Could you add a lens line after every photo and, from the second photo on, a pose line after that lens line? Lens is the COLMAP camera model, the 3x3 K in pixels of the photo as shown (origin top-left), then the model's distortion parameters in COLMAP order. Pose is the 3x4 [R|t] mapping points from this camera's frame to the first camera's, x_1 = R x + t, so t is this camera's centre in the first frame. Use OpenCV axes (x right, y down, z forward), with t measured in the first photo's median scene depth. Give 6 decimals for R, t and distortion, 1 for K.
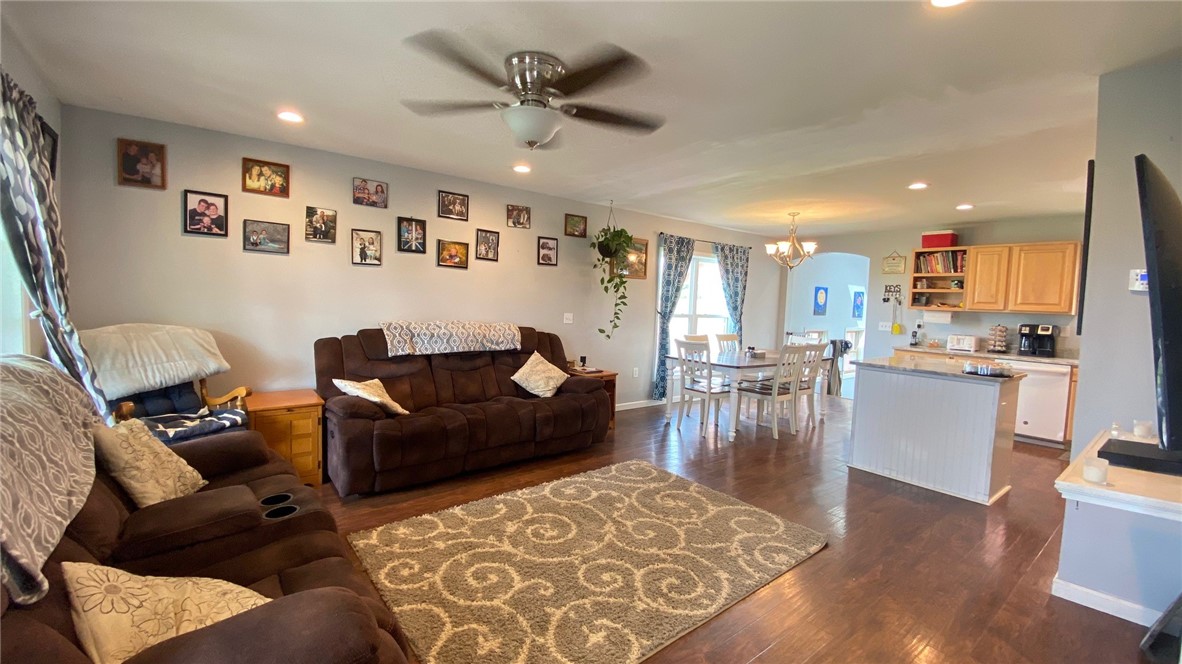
lens RADIAL K [[477.6, 0, 591.0], [0, 477.6, 332.0], [0, 0, 1]] dist [0.029290, -0.027677]
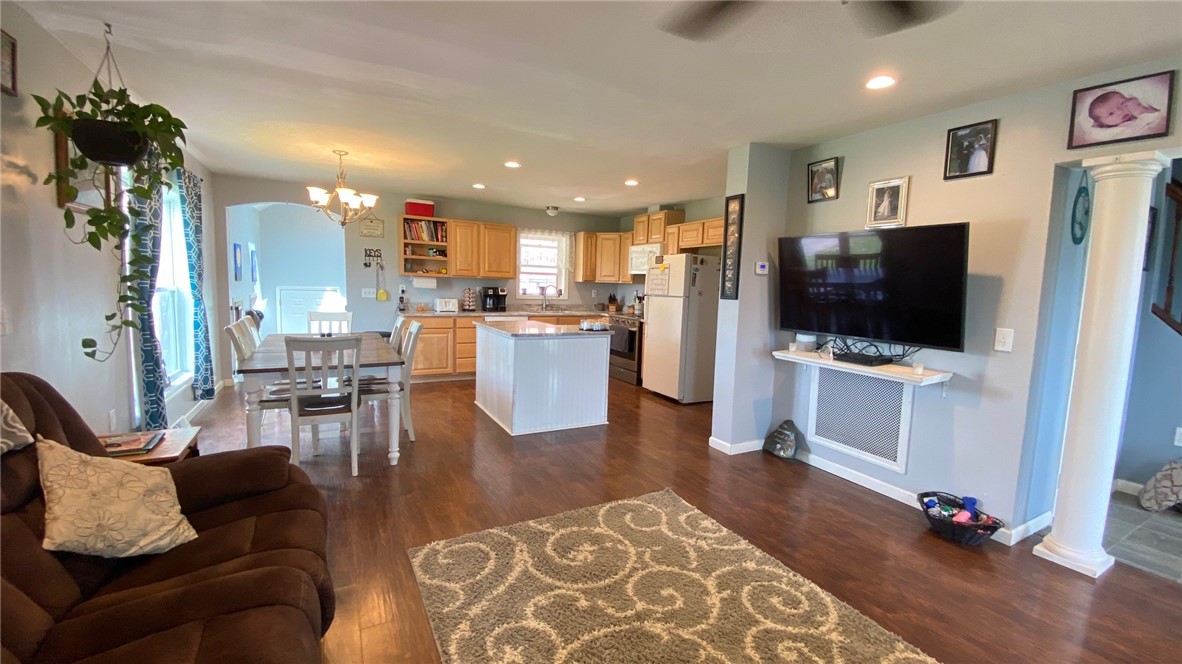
lens RADIAL K [[477.6, 0, 591.0], [0, 477.6, 332.0], [0, 0, 1]] dist [0.029290, -0.027677]
pose [[0.170884, -0.129375, 0.976760, -0.292873], [0.037707, 0.991474, 0.124727, -0.044521], [-0.984569, 0.015517, 0.174305, 0.489011]]
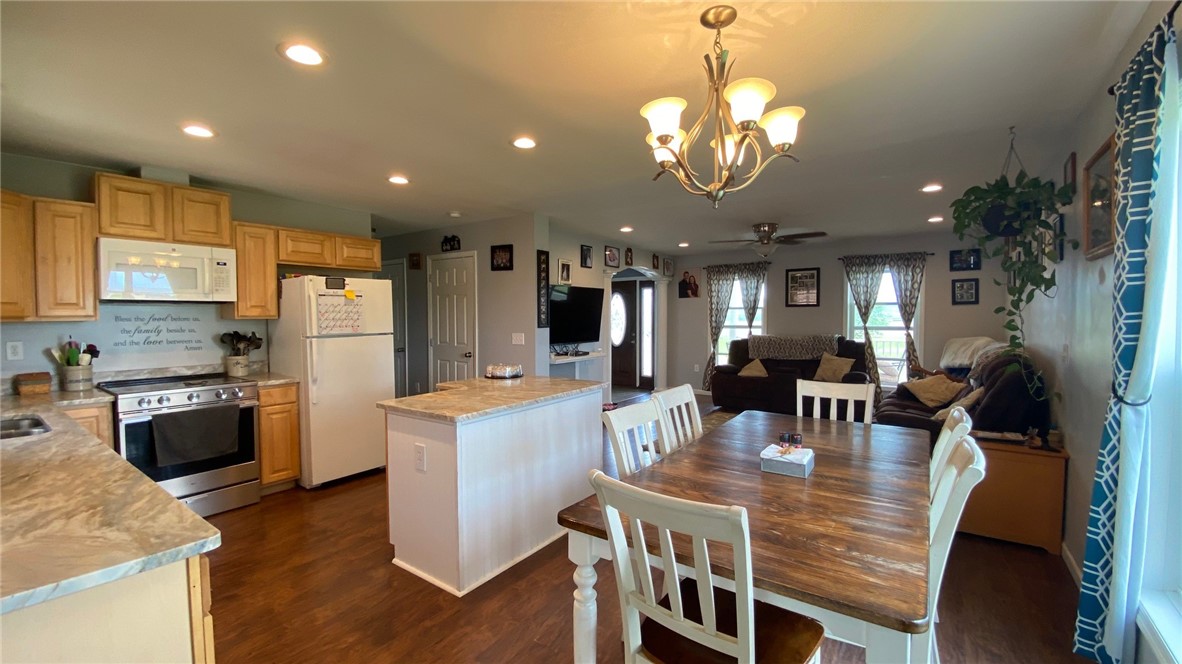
lens RADIAL K [[477.6, 0, 591.0], [0, 477.6, 332.0], [0, 0, 1]] dist [0.029290, -0.027677]
pose [[-0.956307, -0.019516, -0.291712, 0.595284], [-0.046270, 0.995297, 0.085101, -0.071255], [0.288680, 0.094880, -0.952713, 1.304423]]
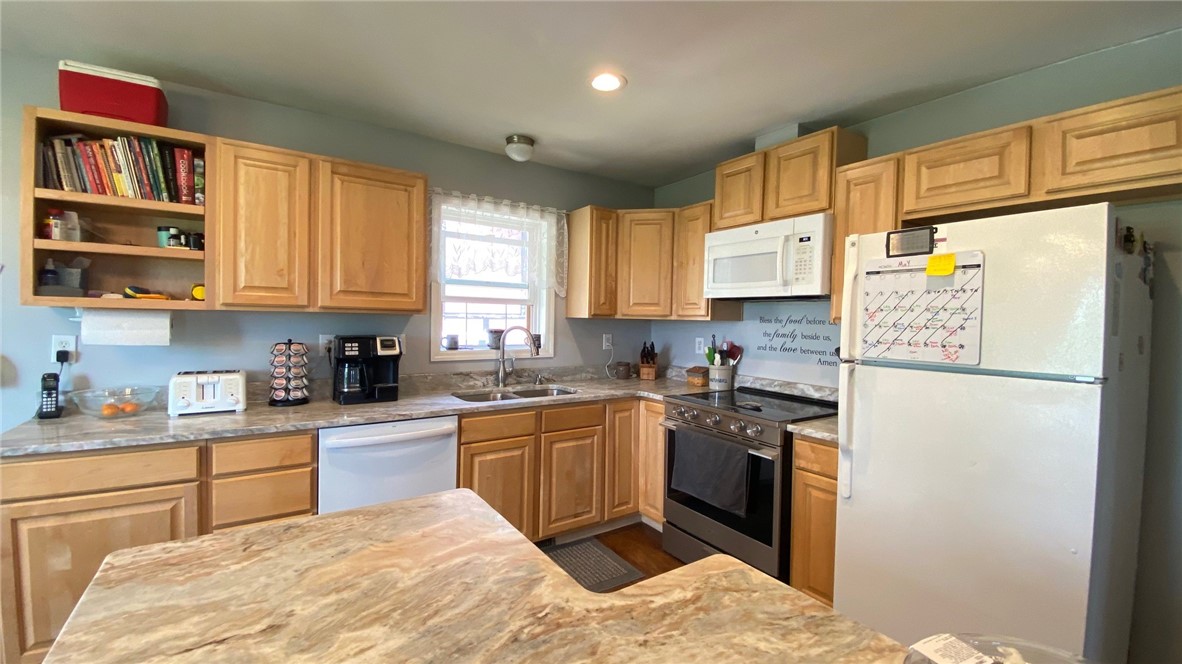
lens RADIAL K [[477.6, 0, 591.0], [0, 477.6, 332.0], [0, 0, 1]] dist [0.029290, -0.027677]
pose [[0.065974, -0.065040, 0.995699, 0.434376], [0.045781, 0.997020, 0.062093, -0.036852], [-0.996771, 0.041488, 0.068755, 0.699348]]
